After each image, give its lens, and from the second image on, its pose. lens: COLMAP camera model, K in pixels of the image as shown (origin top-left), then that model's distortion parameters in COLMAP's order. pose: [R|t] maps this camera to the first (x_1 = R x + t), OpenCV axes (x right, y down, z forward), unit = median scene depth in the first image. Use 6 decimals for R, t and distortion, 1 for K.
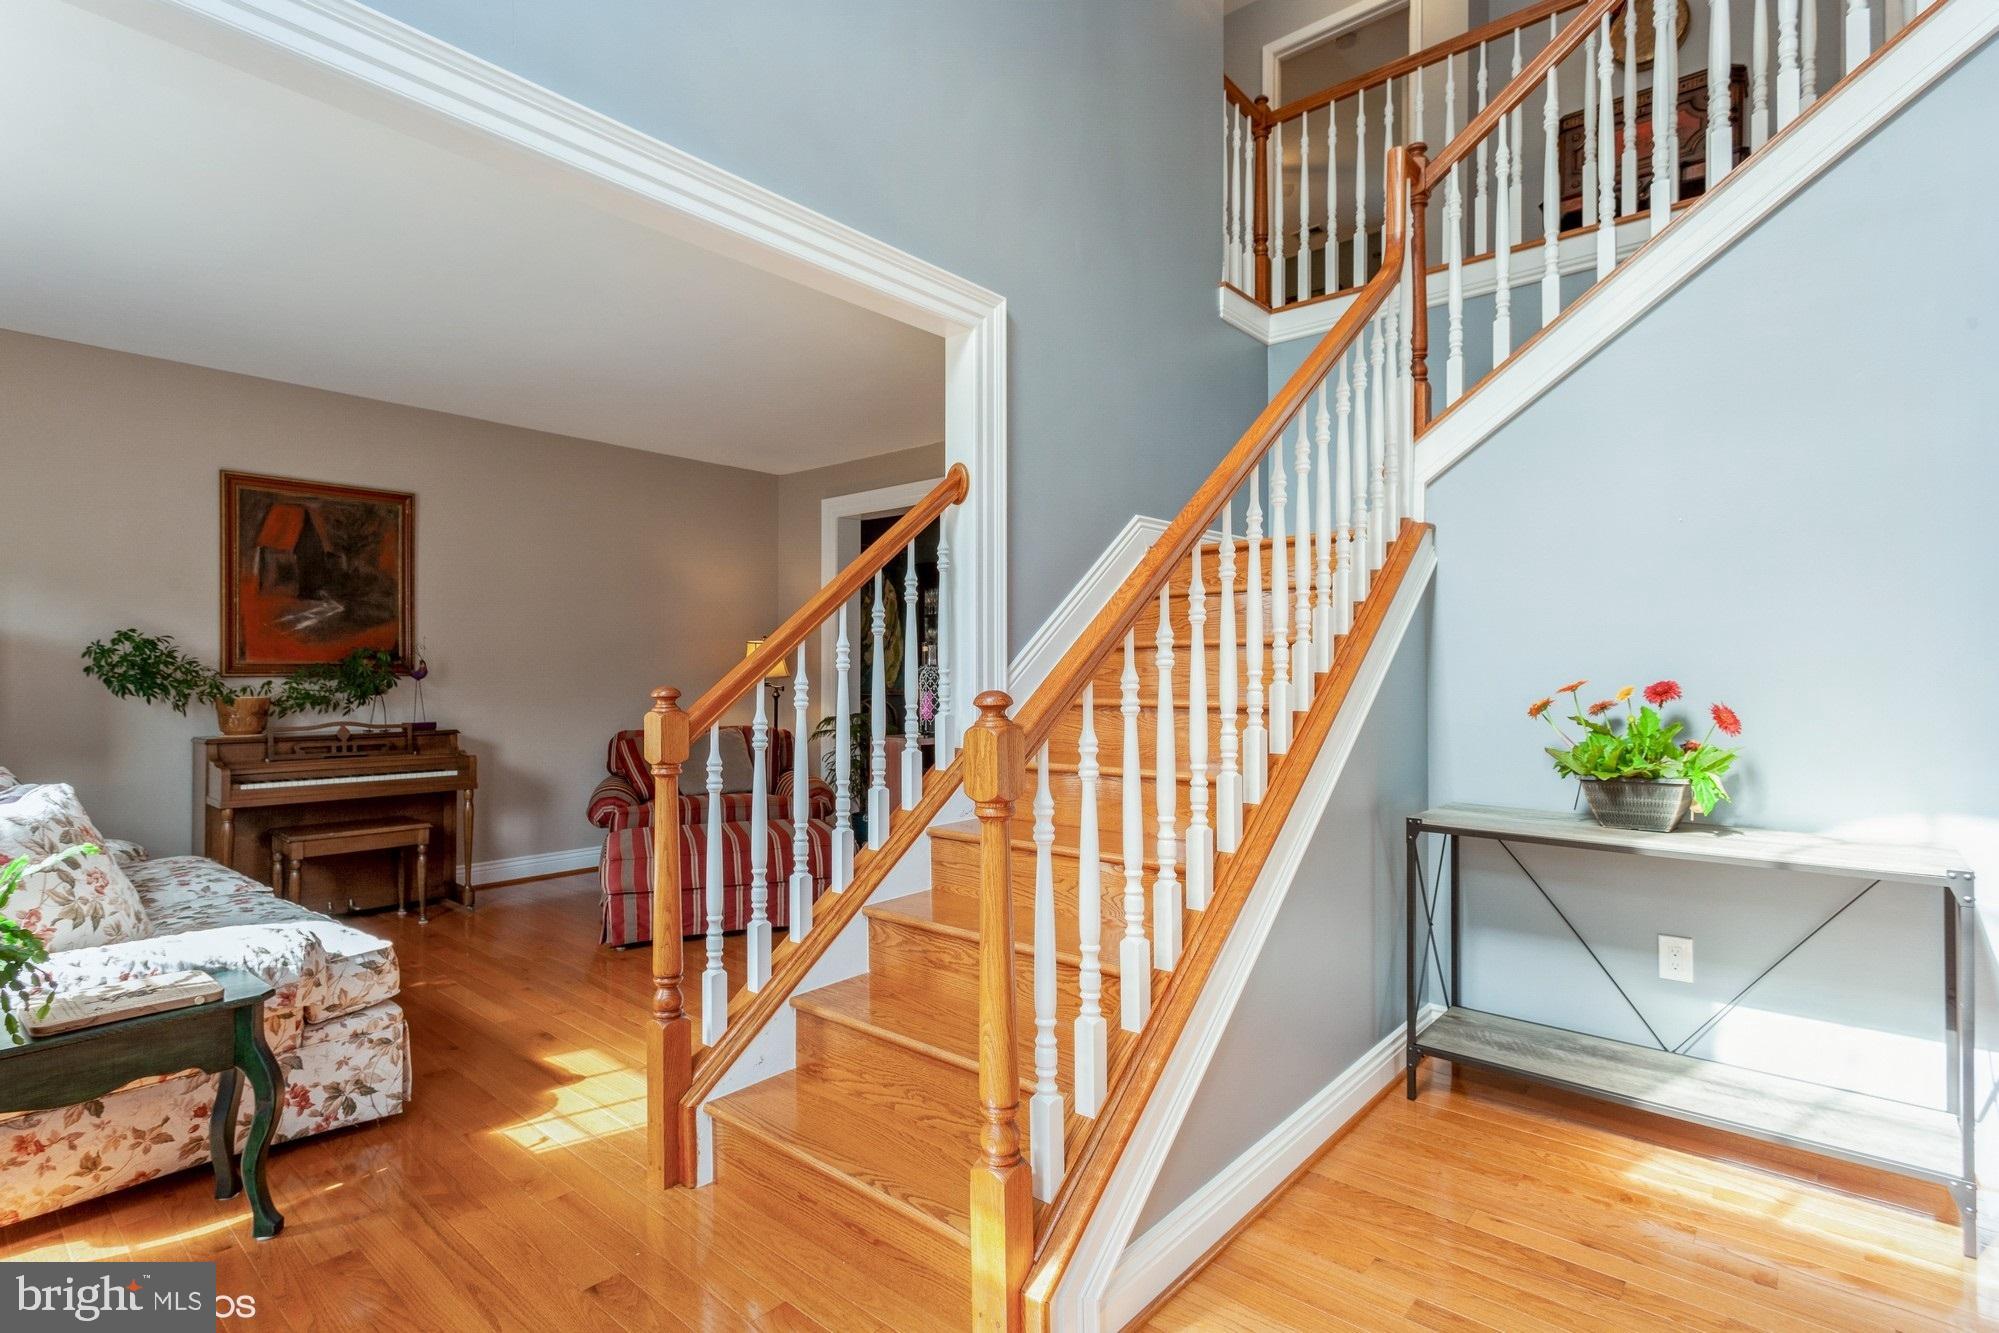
lens RADIAL K [[952.9, 0, 994.7], [0, 952.9, 664.7], [0, 0, 1]] dist [0.005521, -0.000149]
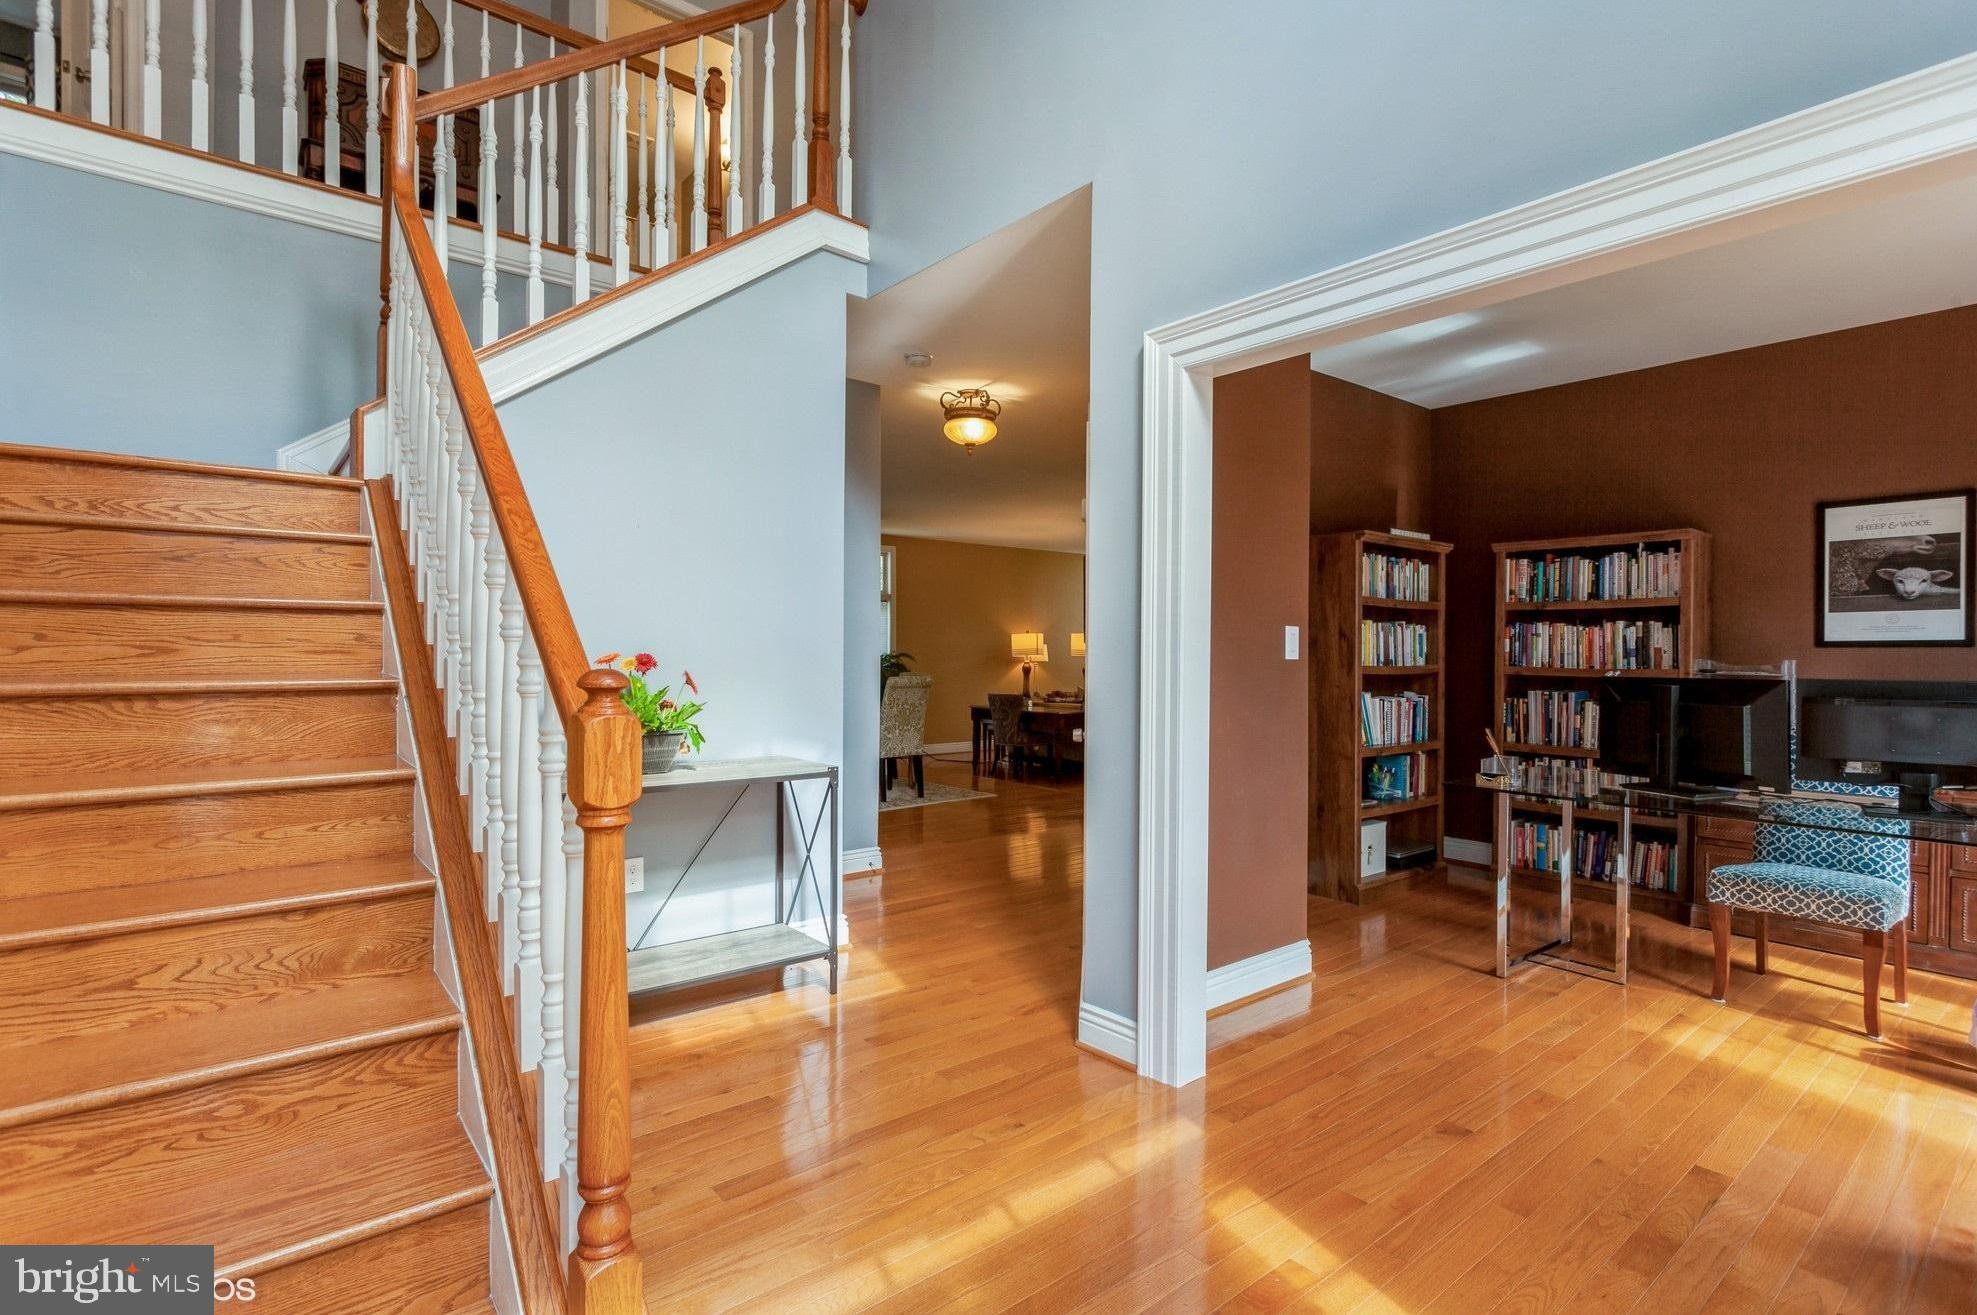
lens RADIAL K [[942.4, 0, 984.6], [0, 942.4, 662.5], [0, 0, 1]] dist [0.005521, -0.000149]
pose [[0.177001, -0.010271, 0.984157, -0.493543], [-0.022917, 0.999631, 0.014554, 0.000476], [-0.983944, -0.025130, 0.176701, 0.392047]]
